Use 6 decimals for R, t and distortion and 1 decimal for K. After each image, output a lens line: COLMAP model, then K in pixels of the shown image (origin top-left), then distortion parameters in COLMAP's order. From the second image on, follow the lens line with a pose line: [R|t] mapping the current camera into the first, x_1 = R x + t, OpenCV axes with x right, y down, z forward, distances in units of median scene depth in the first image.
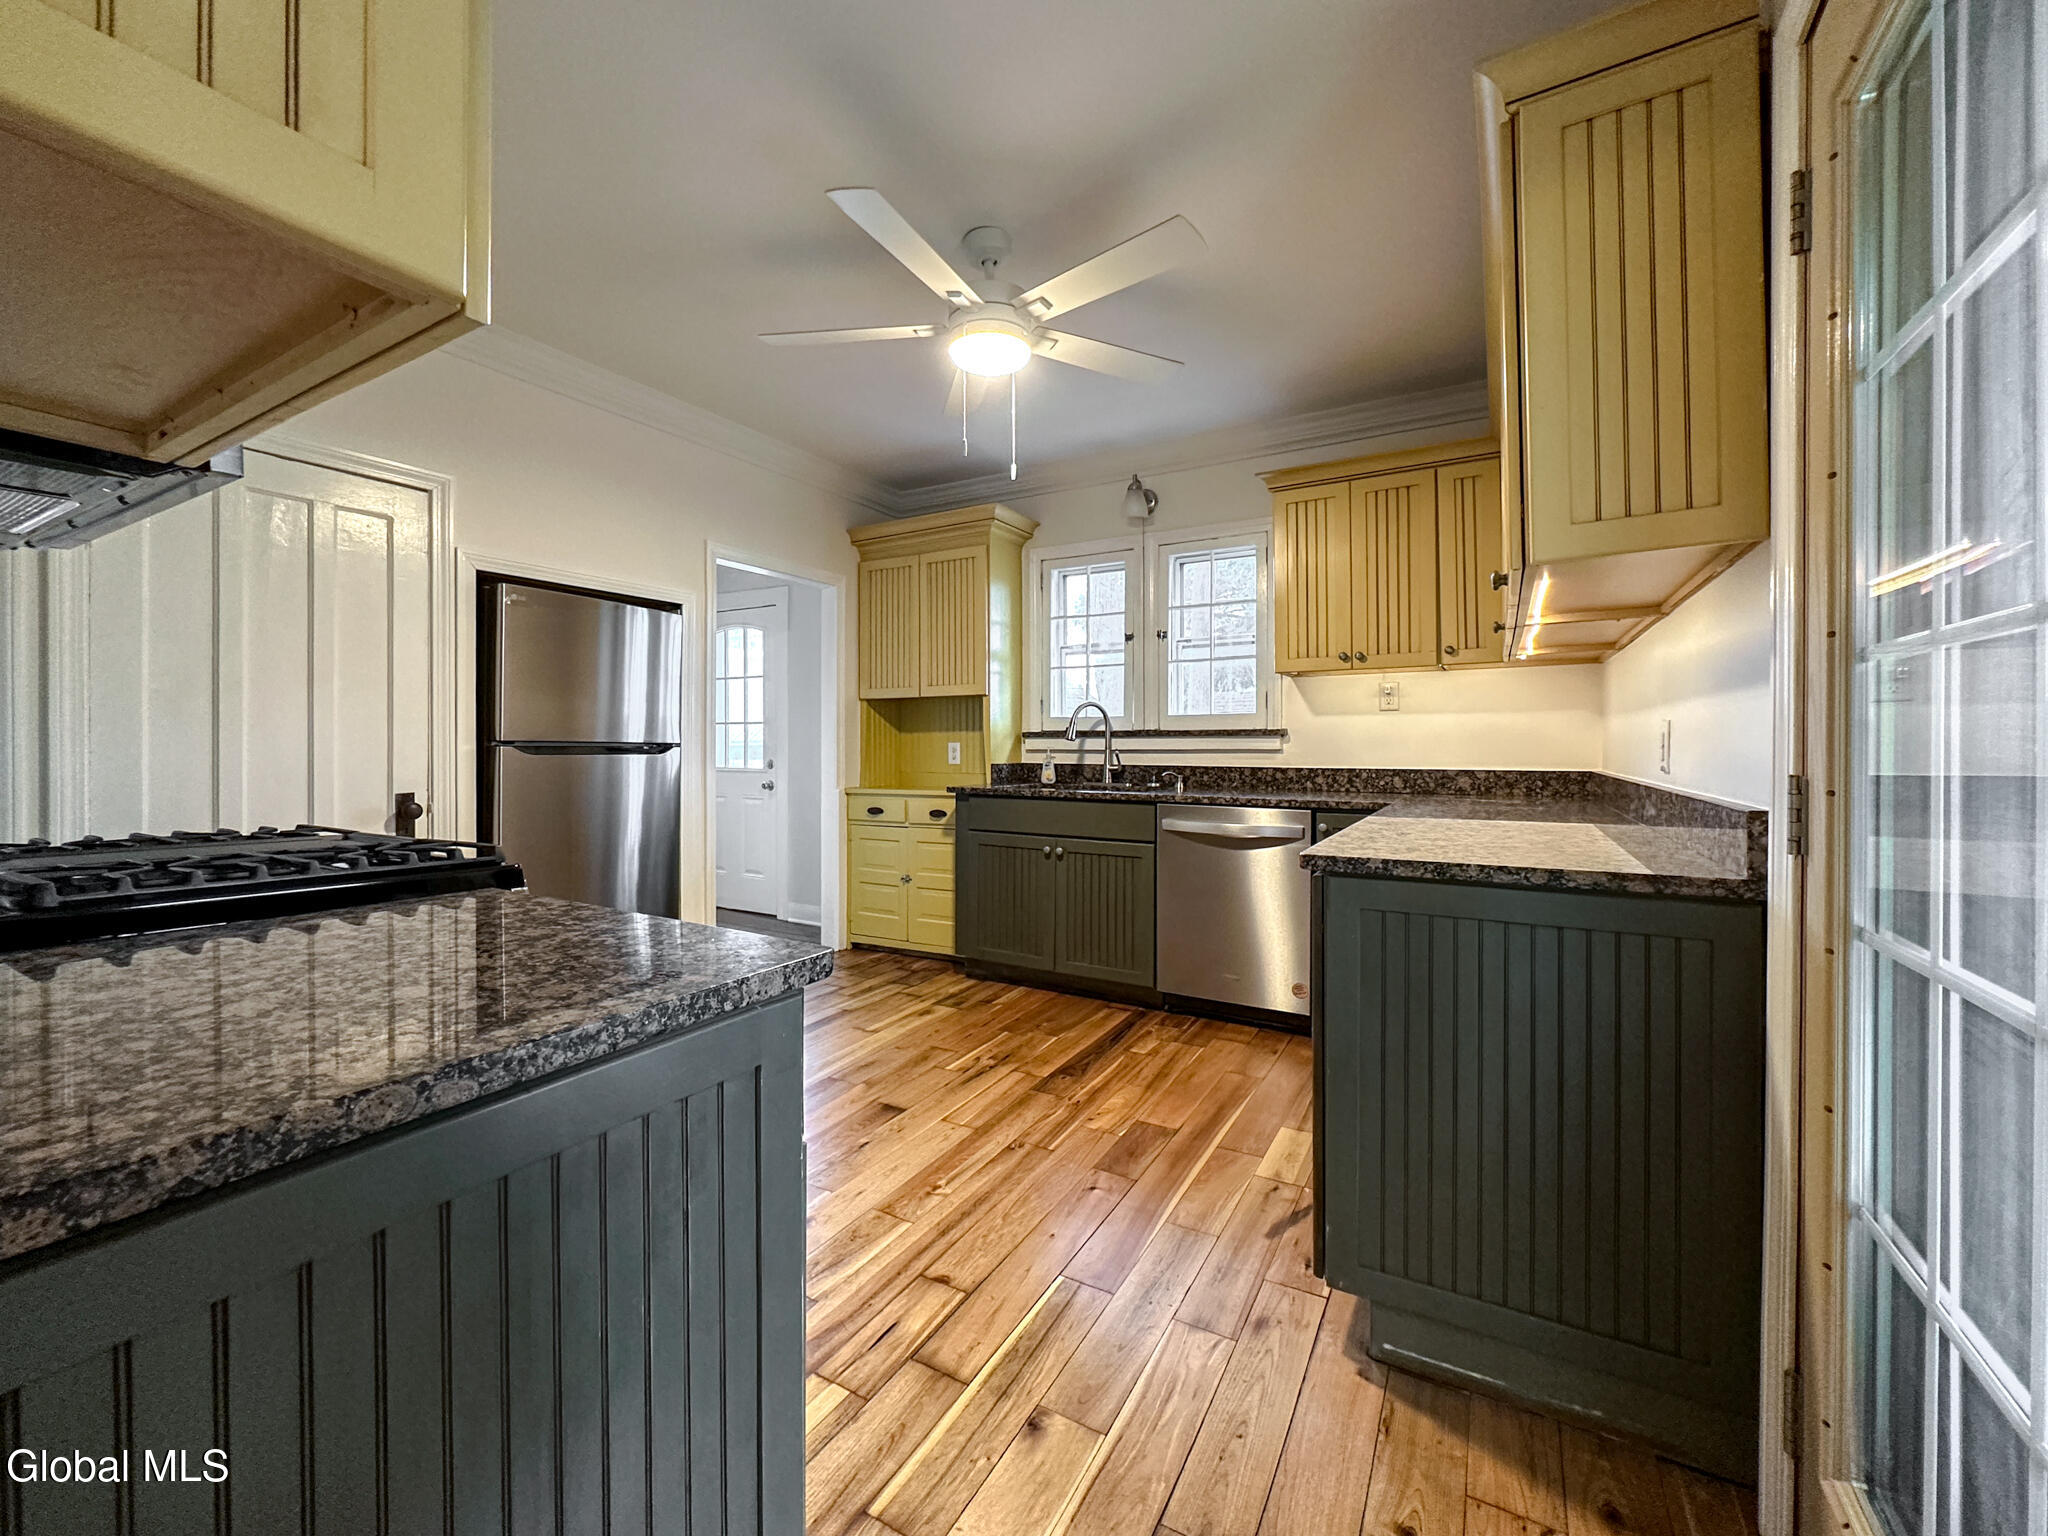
lens RADIAL K [[826.5, 0, 1002.5], [0, 826.5, 741.6], [0, 0, 1]] dist [-0.004100, -0.000271]
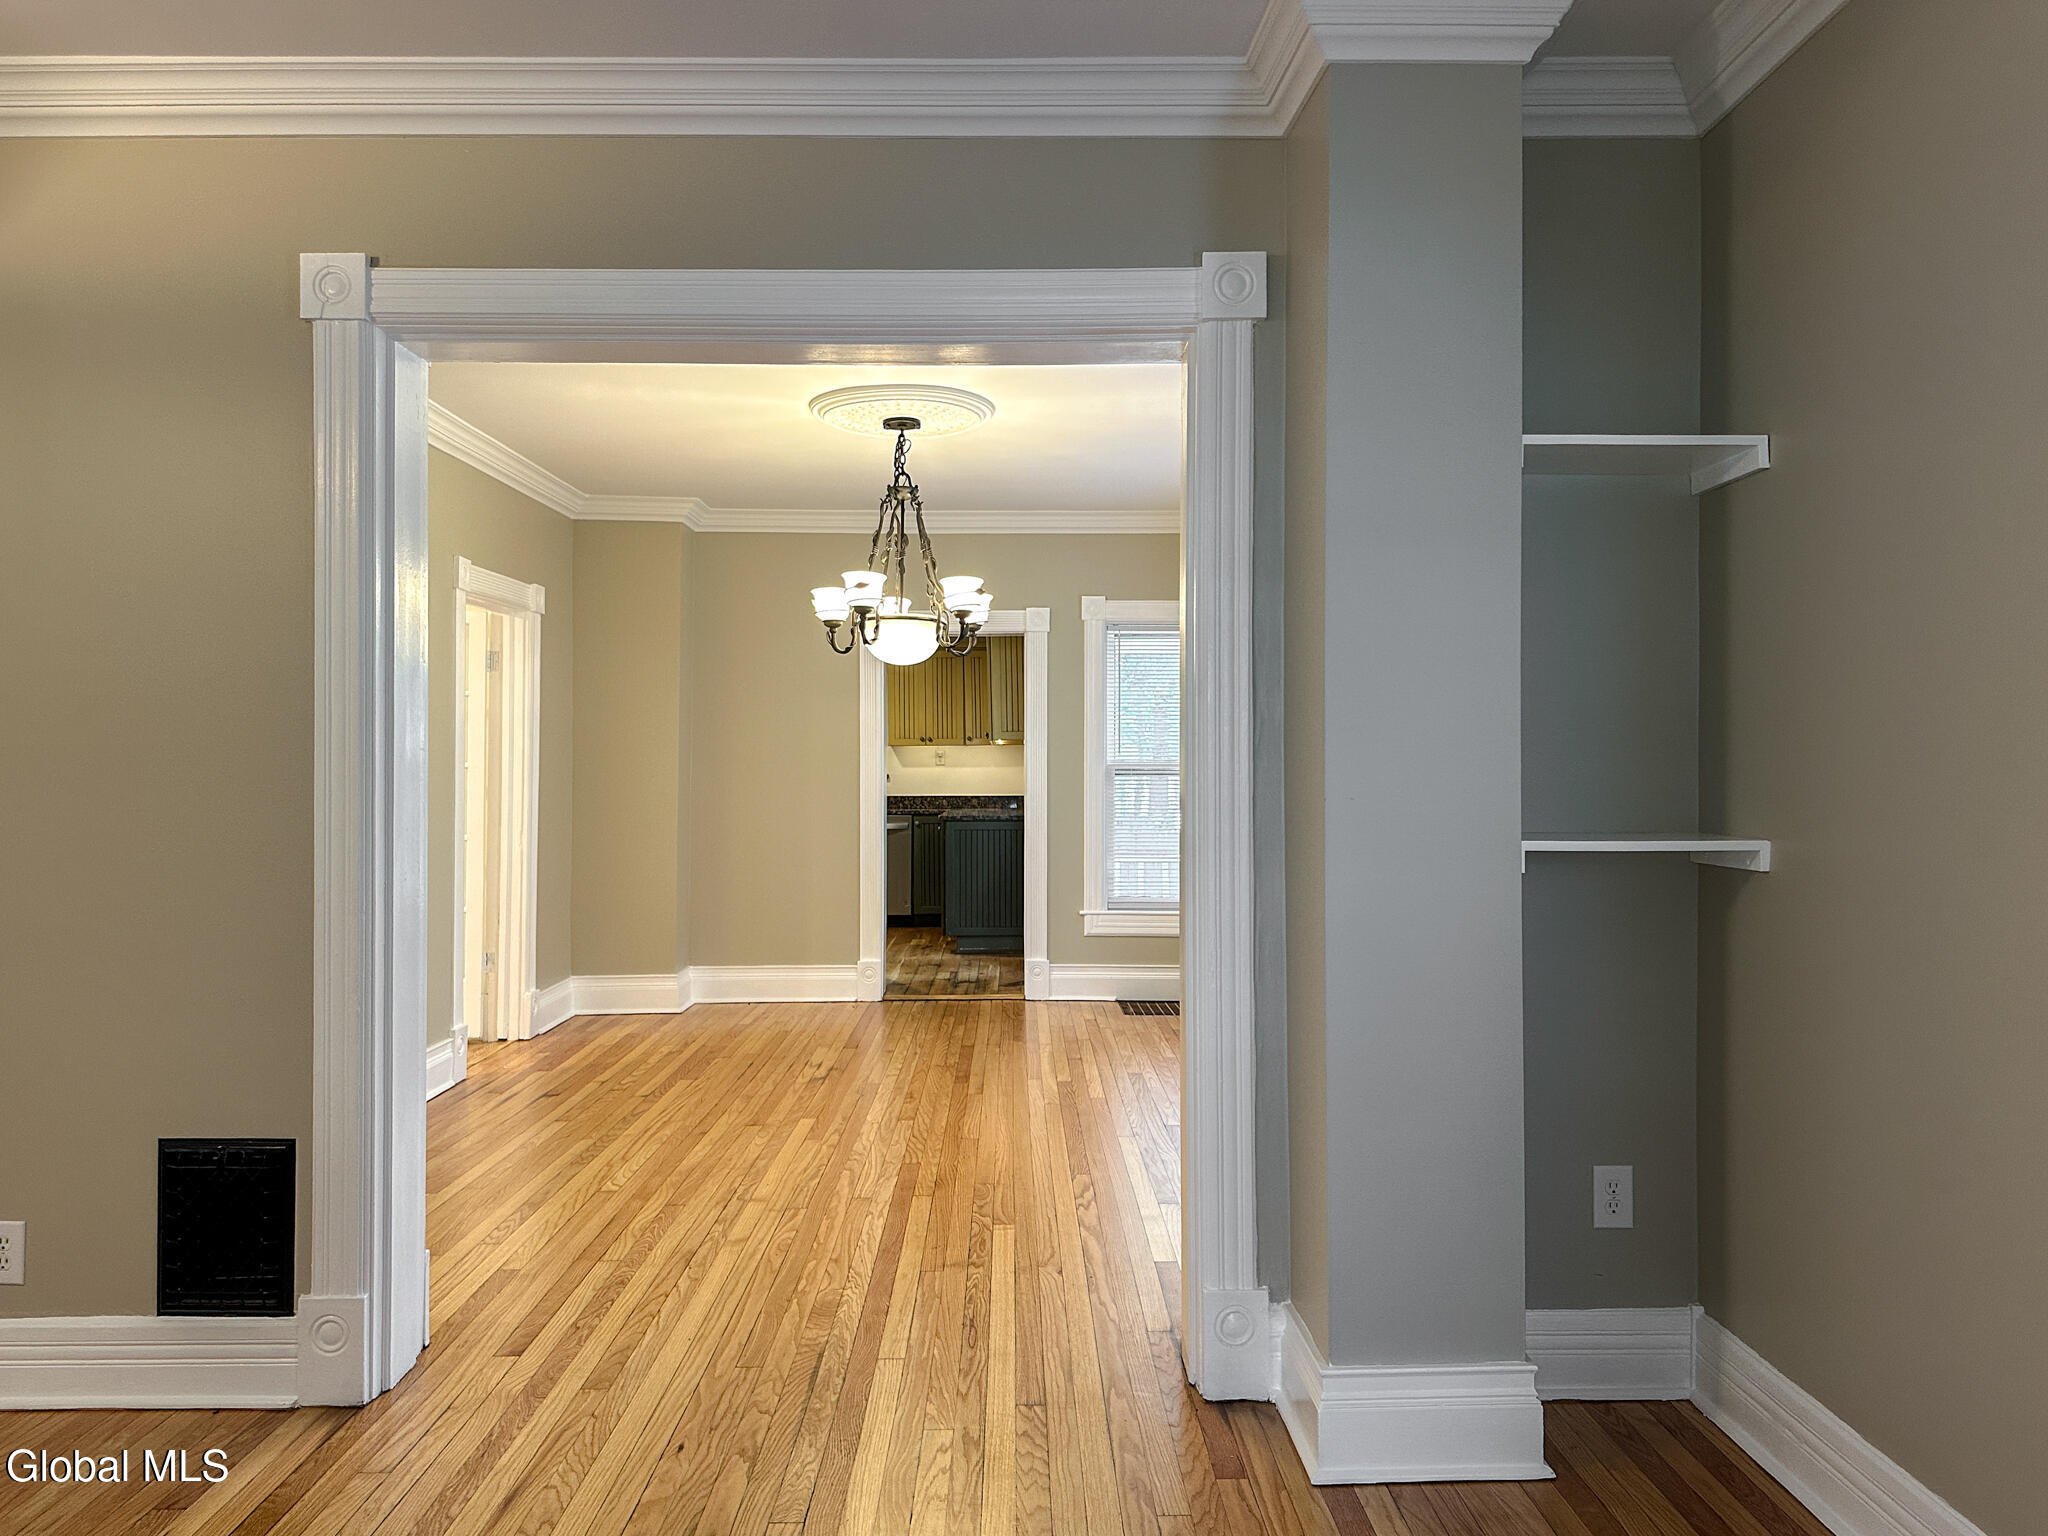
lens RADIAL K [[1495.7, 0, 1004.3], [0, 1495.7, 762.7], [0, 0, 1]] dist [0.074328, -0.092338]
pose [[0.856196, 0.004255, 0.516633, -1.107153], [-0.004061, 0.999991, -0.001505, -0.035481], [-0.516635, -0.000810, 0.856205, -1.892403]]
